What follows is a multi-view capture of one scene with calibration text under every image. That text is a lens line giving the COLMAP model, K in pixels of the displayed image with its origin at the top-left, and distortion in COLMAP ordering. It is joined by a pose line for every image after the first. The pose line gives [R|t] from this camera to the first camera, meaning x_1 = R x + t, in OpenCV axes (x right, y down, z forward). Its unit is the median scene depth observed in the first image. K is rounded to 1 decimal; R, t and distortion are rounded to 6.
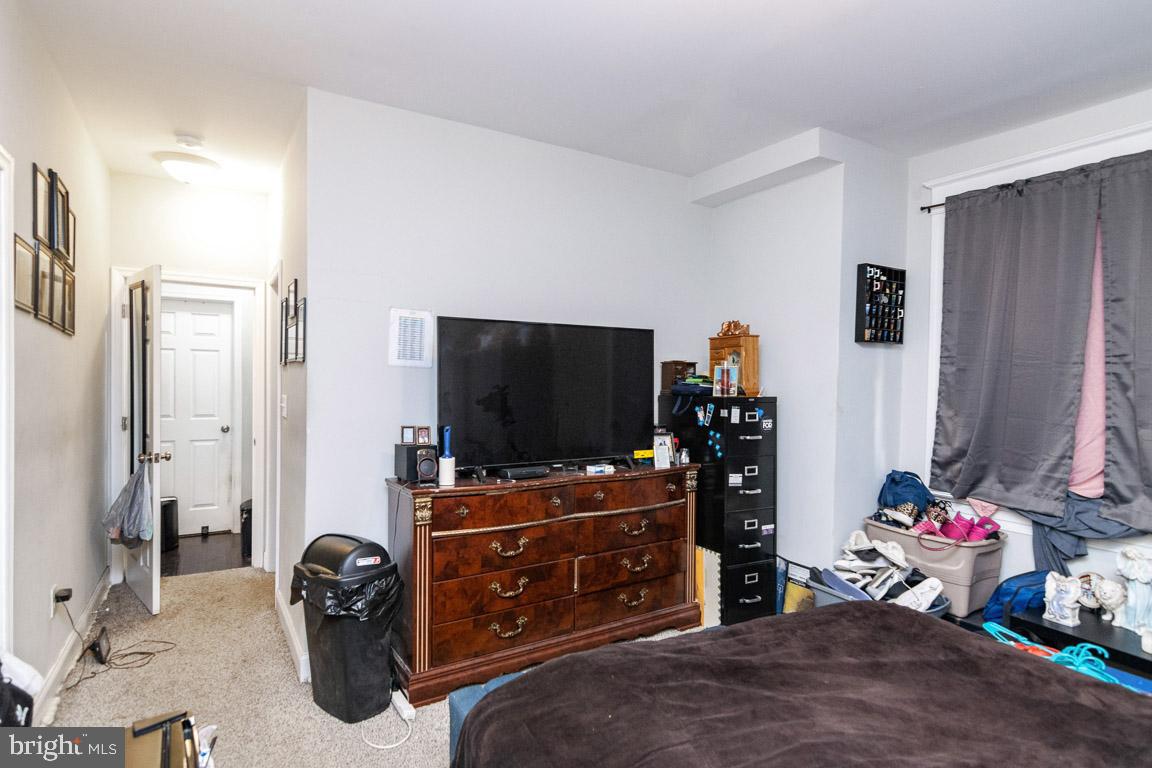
lens RADIAL K [[586.3, 0, 573.9], [0, 586.3, 370.1], [0, 0, 1]] dist [0.000192, 0.000473]
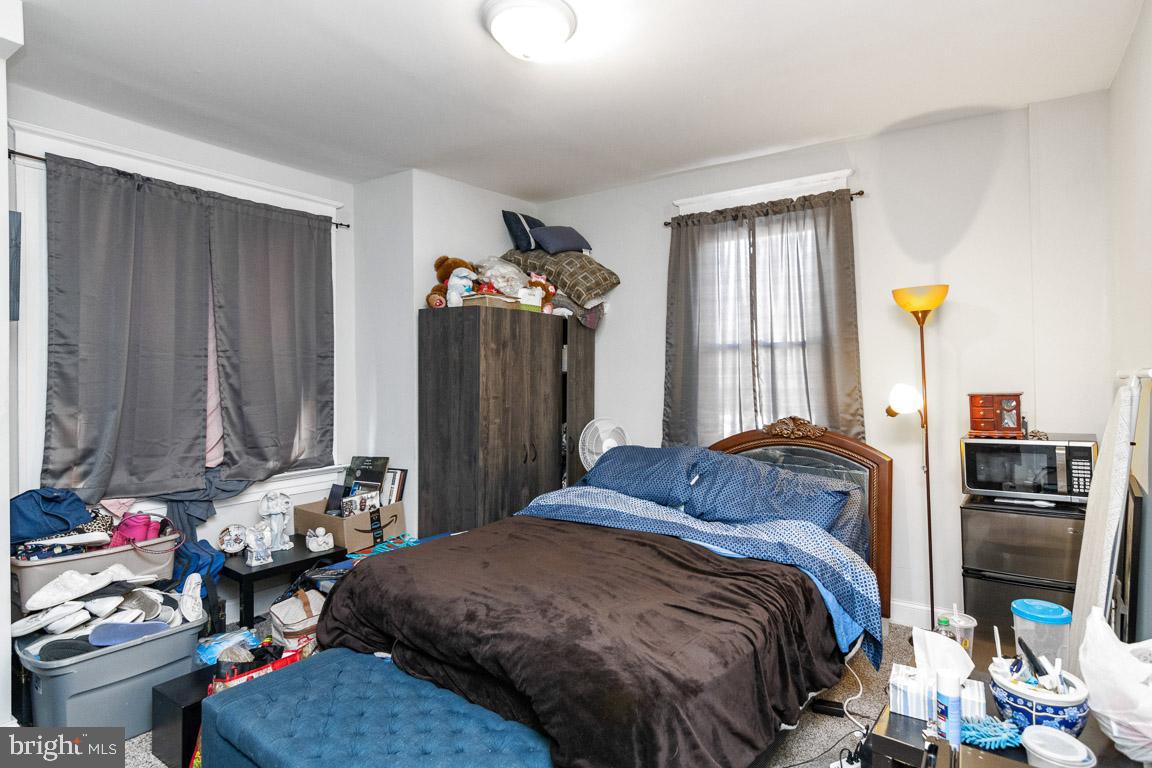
lens RADIAL K [[586.3, 0, 573.9], [0, 586.3, 370.1], [0, 0, 1]] dist [0.000192, 0.000473]
pose [[-0.370048, -0.016913, 0.928859, -0.504788], [-0.018837, 0.999765, 0.010699, -0.010968], [-0.928822, -0.013538, -0.370280, 0.725187]]
